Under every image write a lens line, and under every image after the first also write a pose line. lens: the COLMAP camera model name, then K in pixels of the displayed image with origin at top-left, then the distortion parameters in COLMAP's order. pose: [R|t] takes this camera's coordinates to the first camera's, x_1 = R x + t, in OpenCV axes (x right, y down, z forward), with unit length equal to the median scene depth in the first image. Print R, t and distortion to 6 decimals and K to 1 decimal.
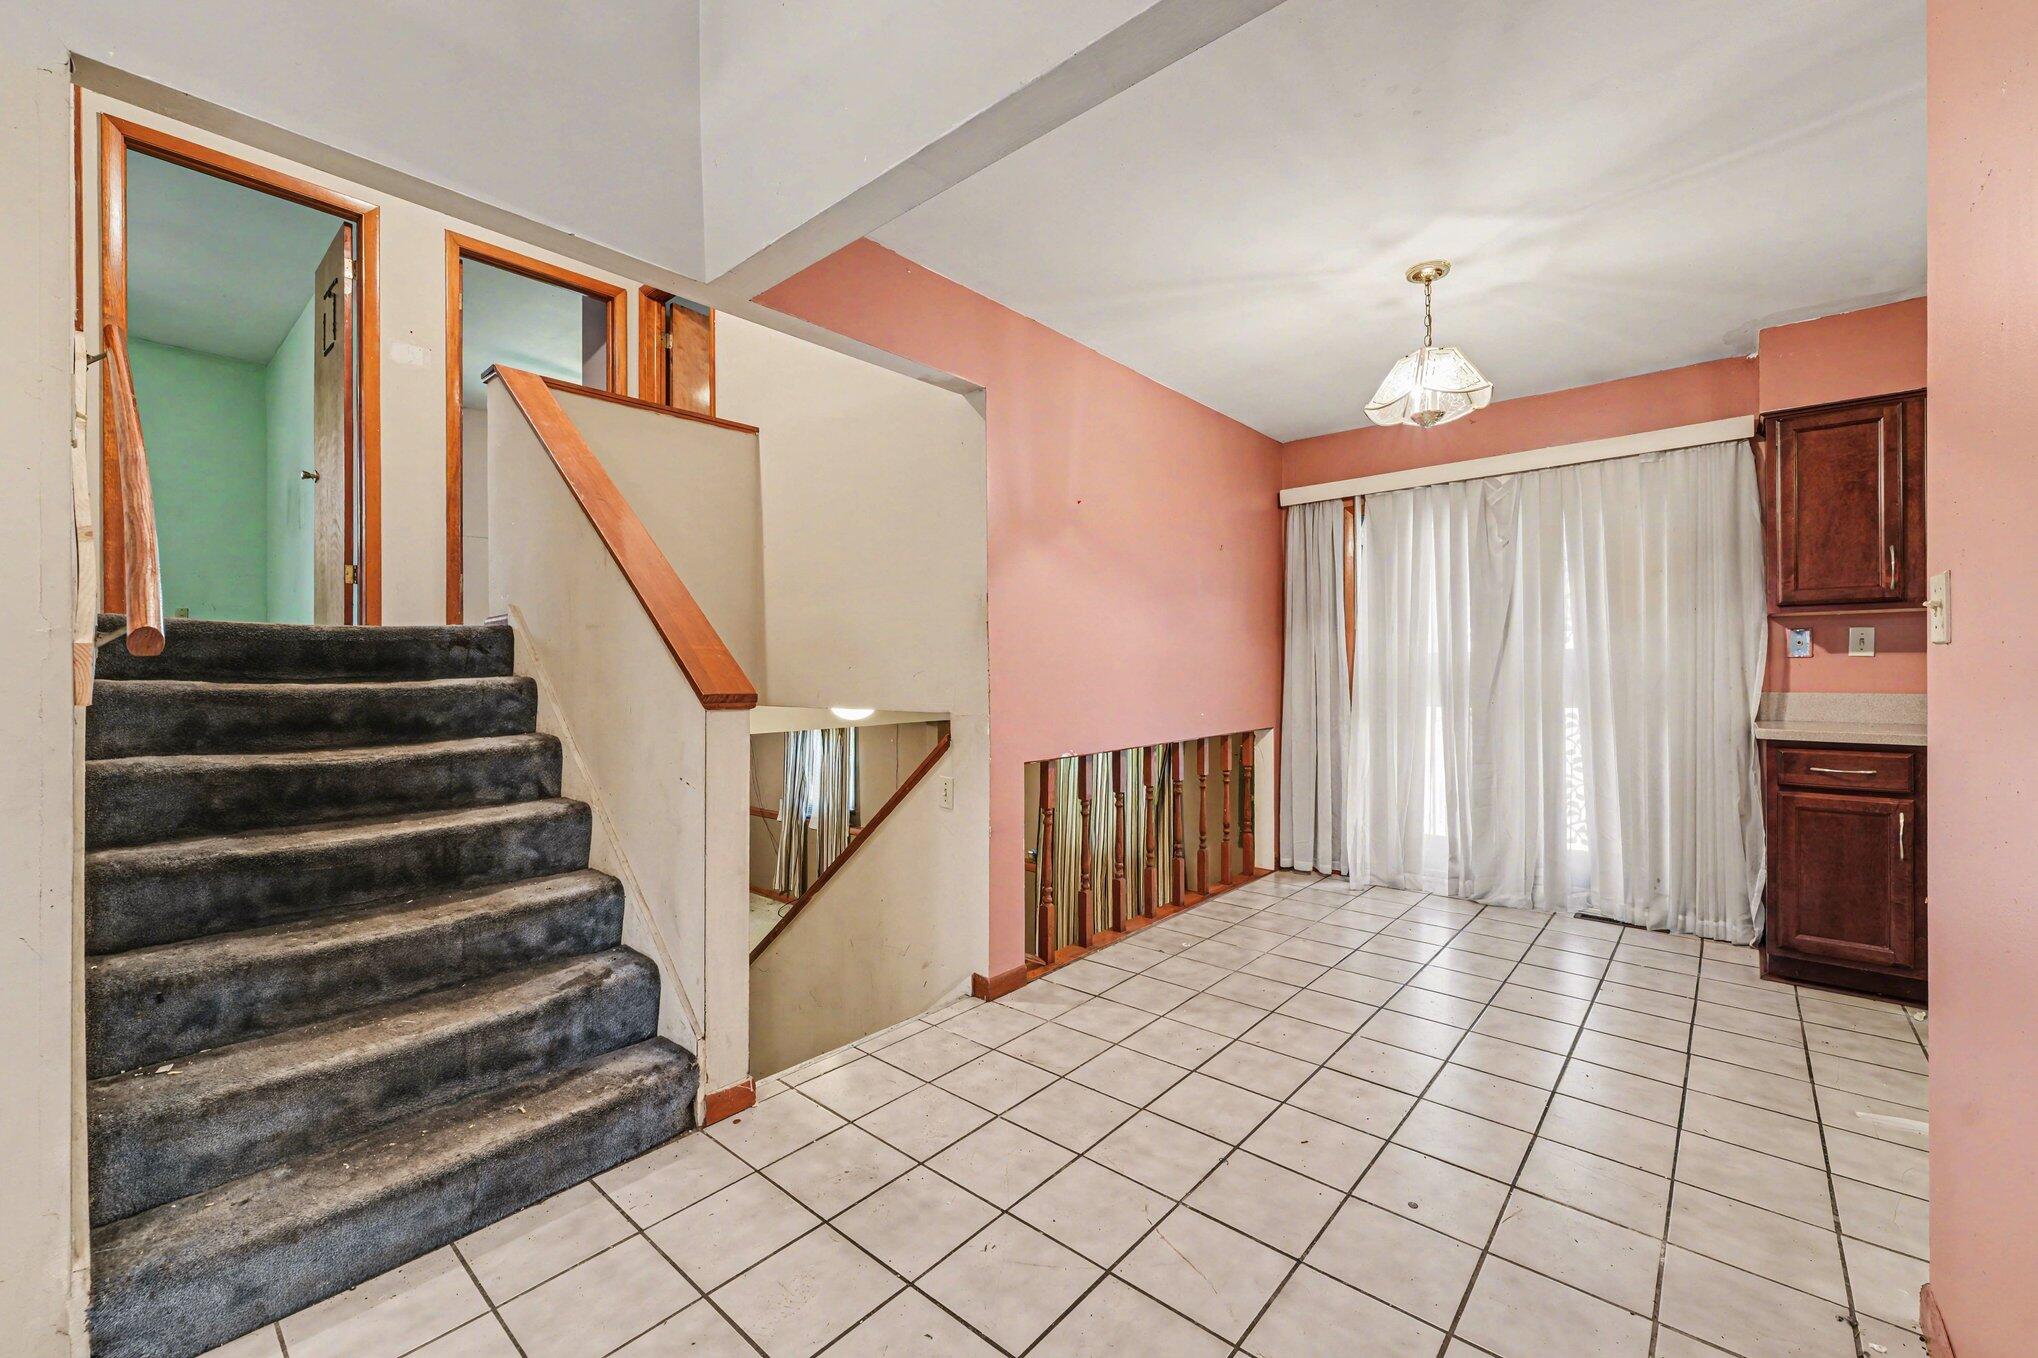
lens RADIAL K [[817.6, 0, 1028.1], [0, 817.6, 677.8], [0, 0, 1]] dist [0.001529, -0.000013]
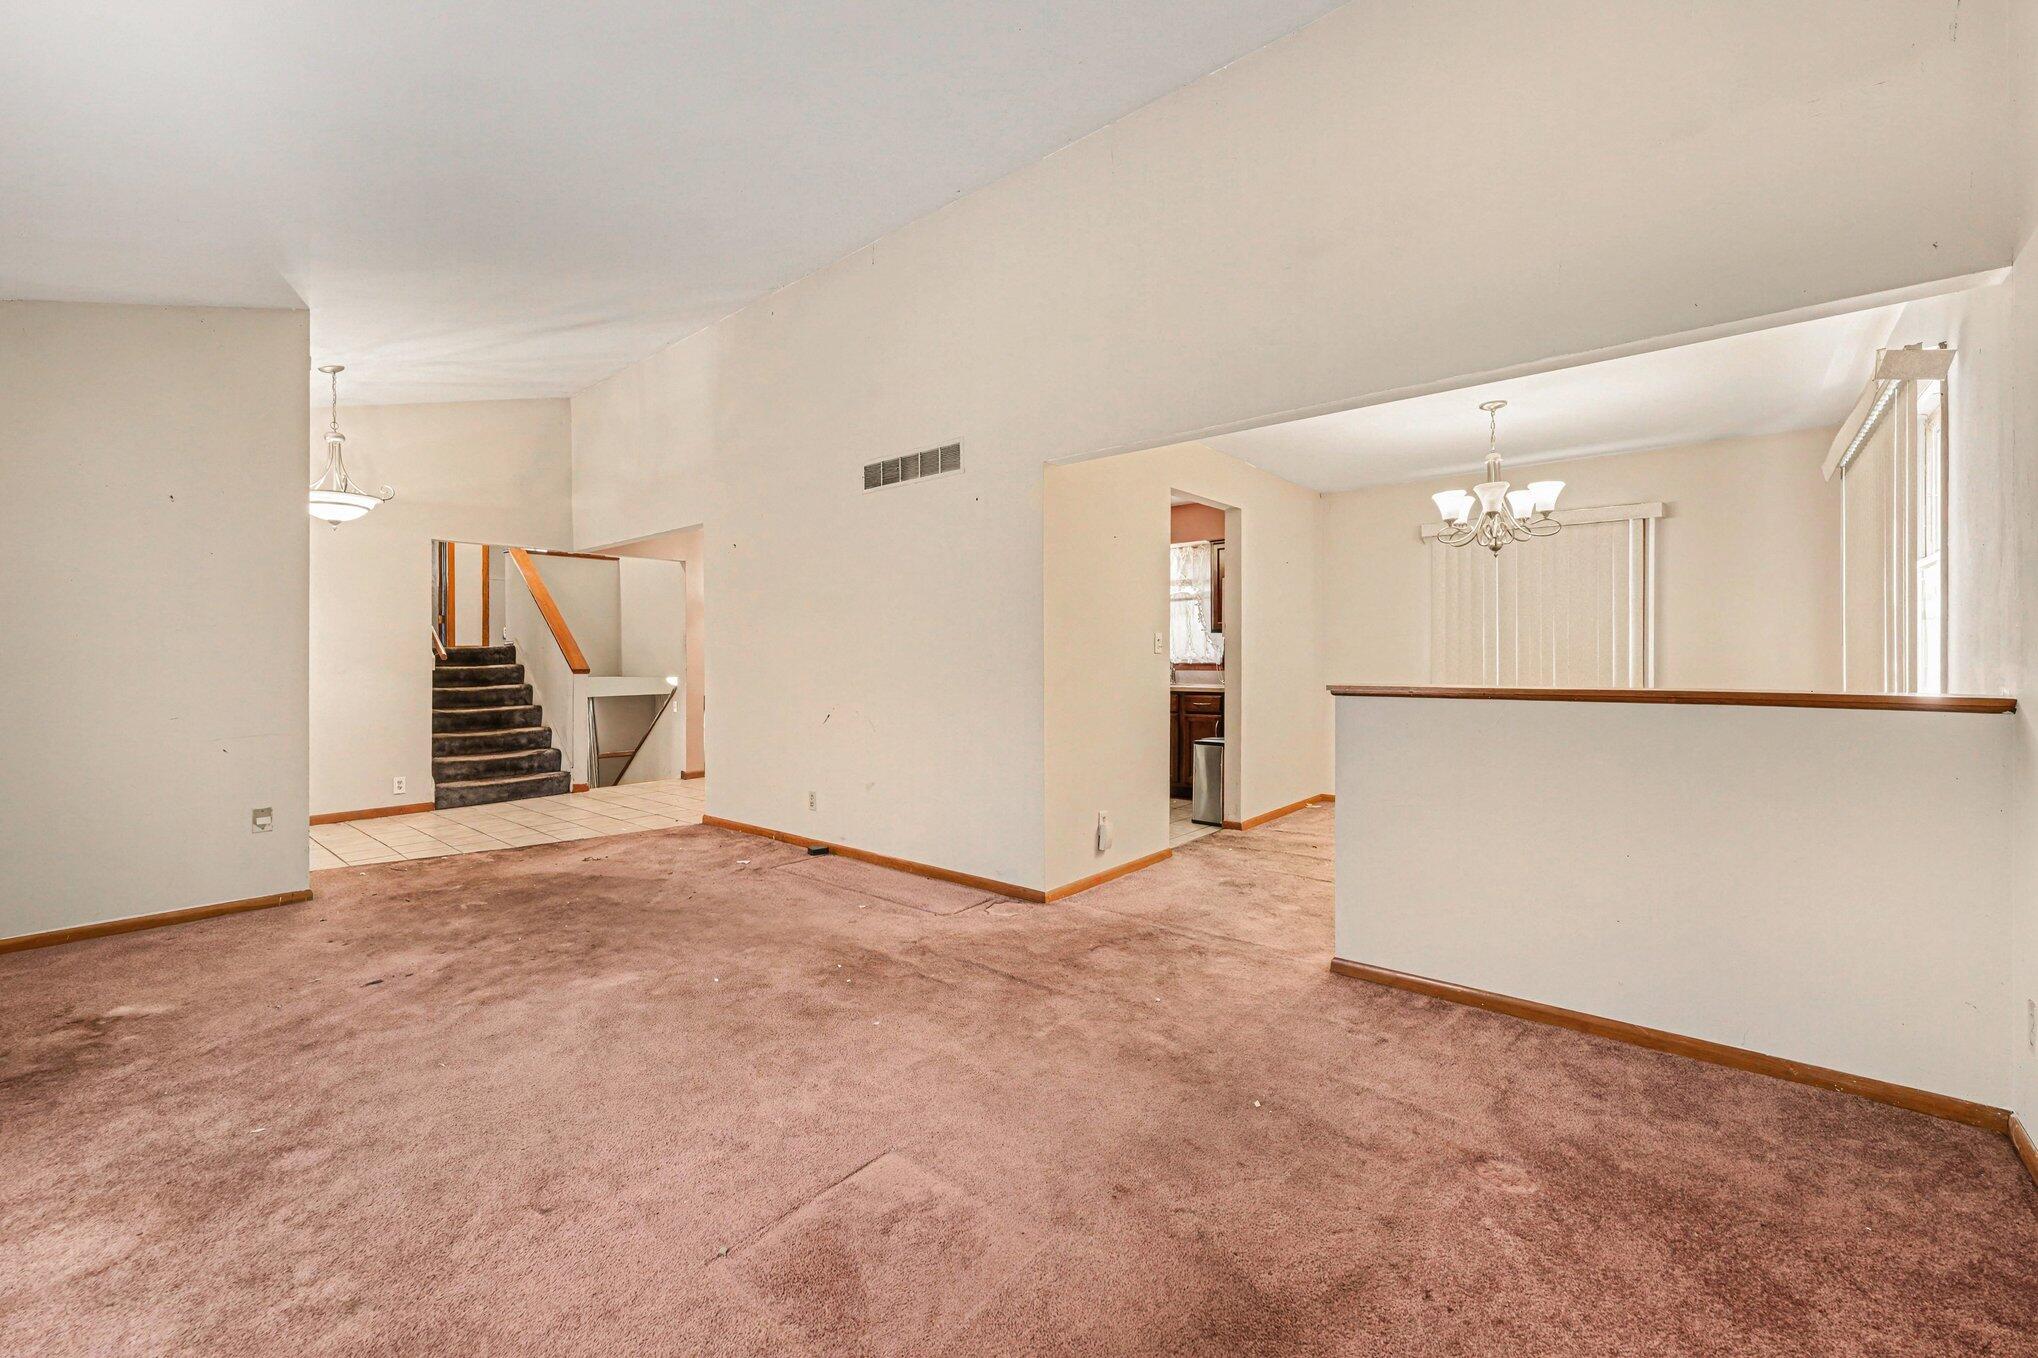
lens RADIAL K [[817.6, 0, 1017.8], [0, 817.6, 665.2], [0, 0, 1]] dist [0.001529, -0.000013]
pose [[0.999990, -0.001574, 0.004079, 1.326577], [0.001581, 0.999997, -0.001692, 0.009856], [-0.004077, 0.001698, 0.999990, -2.224110]]
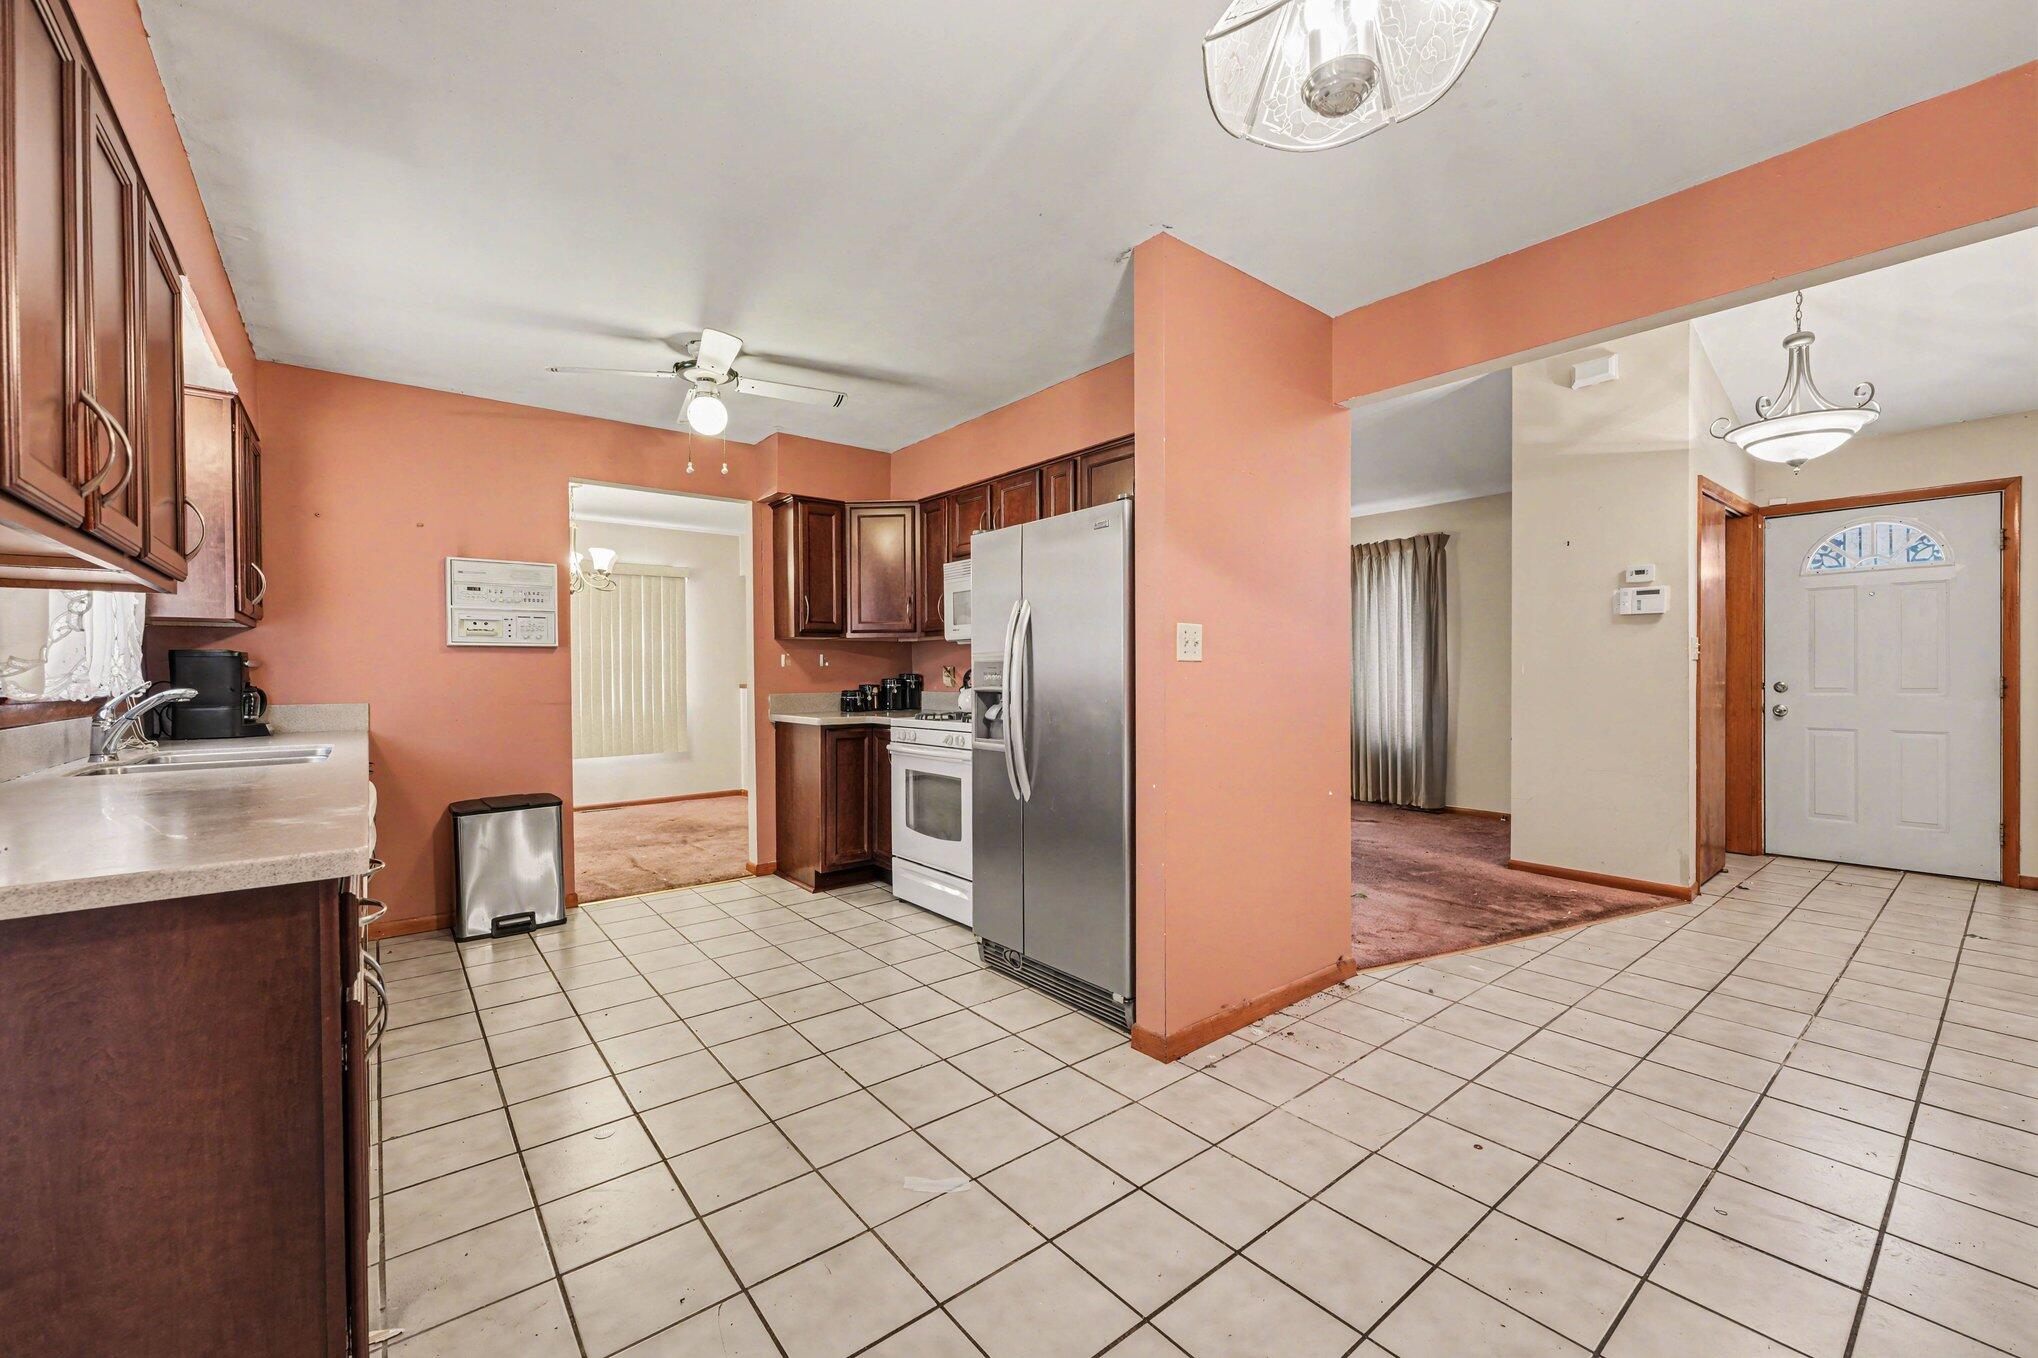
lens RADIAL K [[817.6, 0, 1021.4], [0, 817.6, 677.0], [0, 0, 1]] dist [0.001529, -0.000013]
pose [[-0.983693, 0.011893, 0.179465, 0.658590], [0.014692, 0.999790, 0.014274, -0.022284], [-0.179257, 0.016678, -0.983661, 1.660678]]
